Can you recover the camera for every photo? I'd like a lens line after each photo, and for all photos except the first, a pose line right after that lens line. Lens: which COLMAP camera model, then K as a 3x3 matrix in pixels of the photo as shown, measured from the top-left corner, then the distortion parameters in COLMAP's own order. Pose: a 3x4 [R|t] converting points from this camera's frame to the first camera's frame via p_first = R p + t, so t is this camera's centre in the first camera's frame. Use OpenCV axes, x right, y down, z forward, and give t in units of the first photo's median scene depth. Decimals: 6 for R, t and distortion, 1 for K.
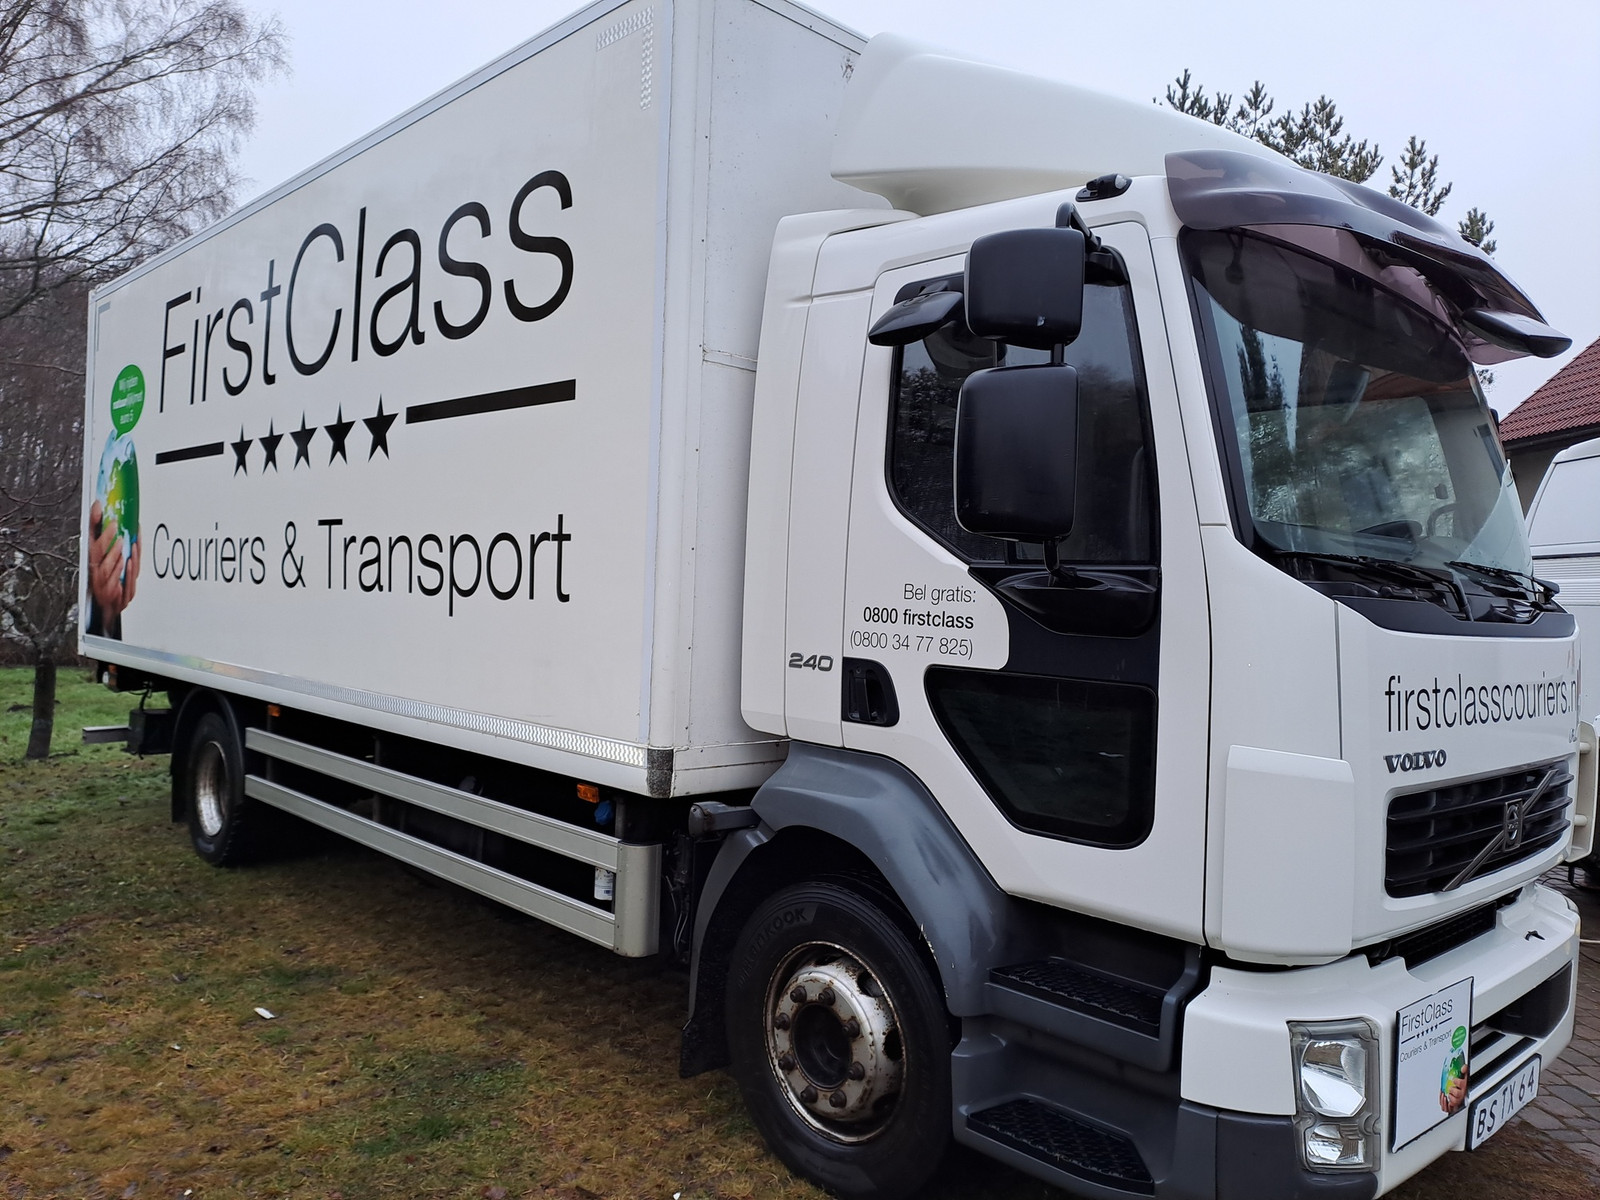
lens RADIAL K [[1173.3, 0, 806.1], [0, 1173.3, 600.0], [0, 0, 1]] dist [0.035569, -0.015667]
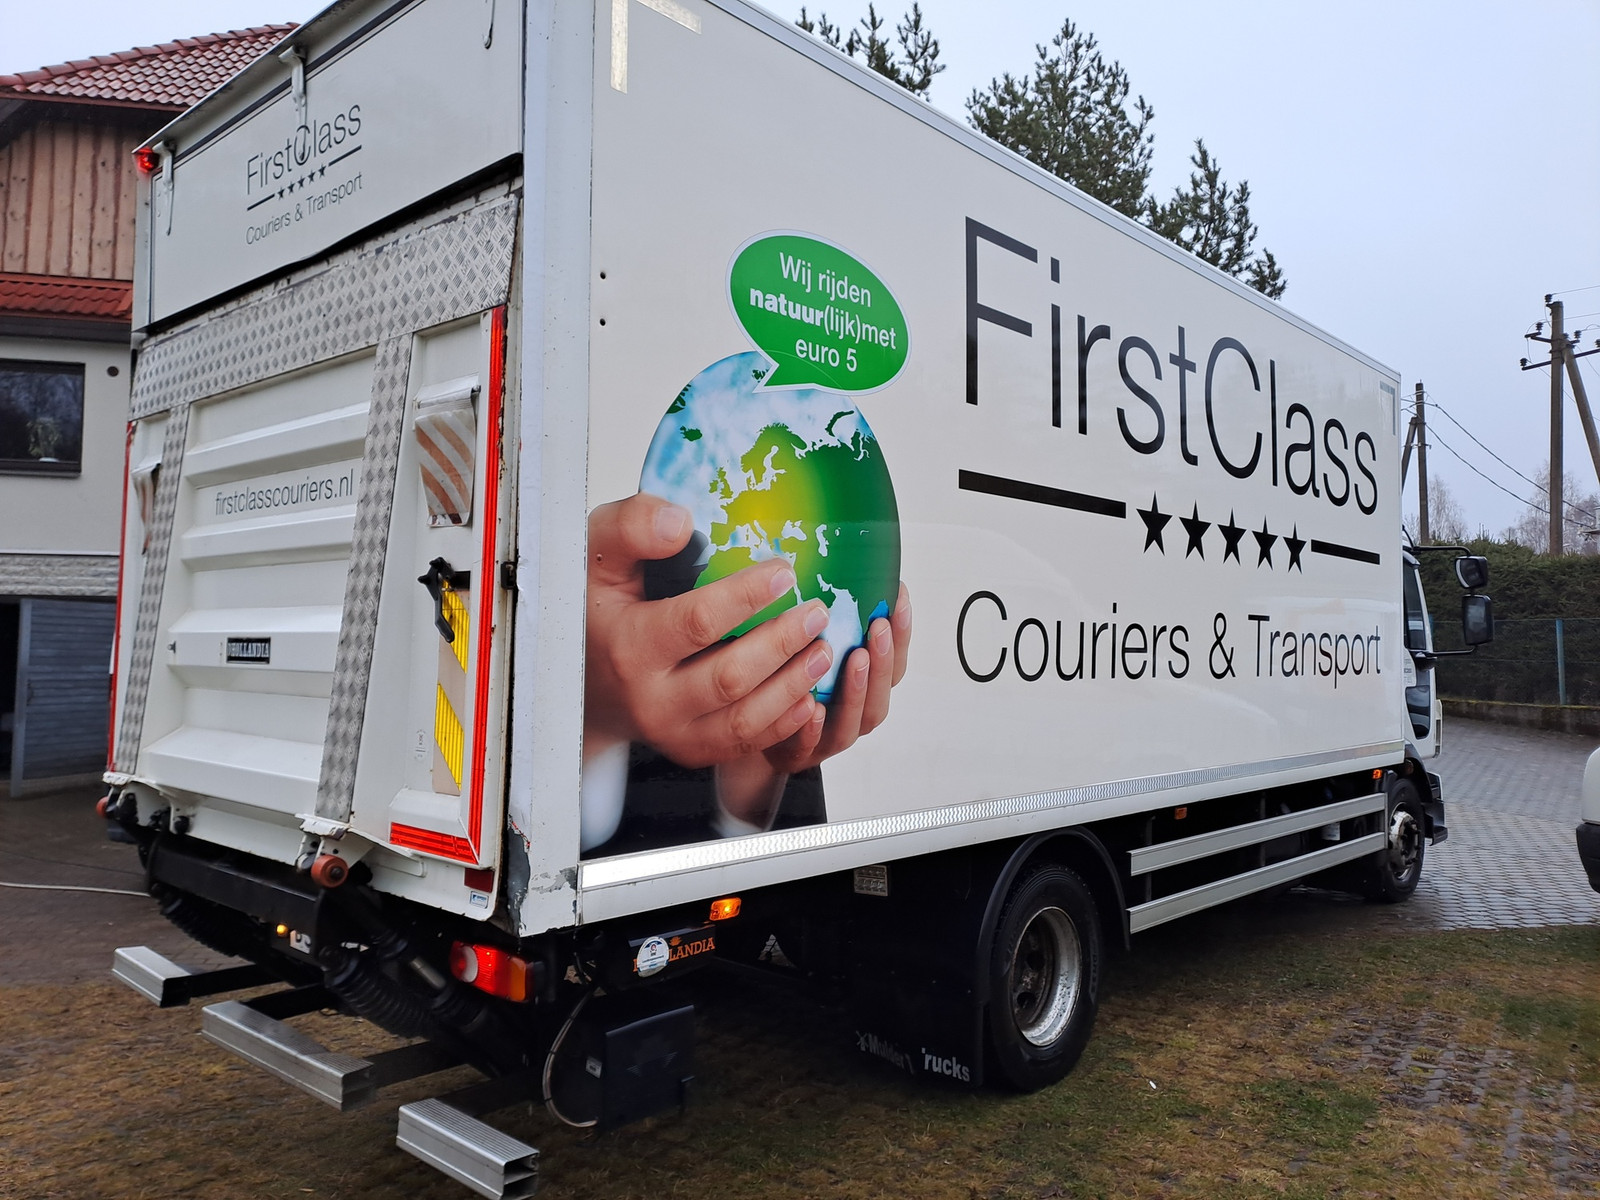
lens RADIAL K [[1173.3, 0, 788.6], [0, 1173.3, 600.8], [0, 0, 1]] dist [0.035569, -0.015667]
pose [[-0.042380, -0.003149, 0.999097, -1.706958], [-0.010785, 0.999938, 0.002695, -0.090524], [-0.999043, -0.010661, -0.042412, 1.687708]]
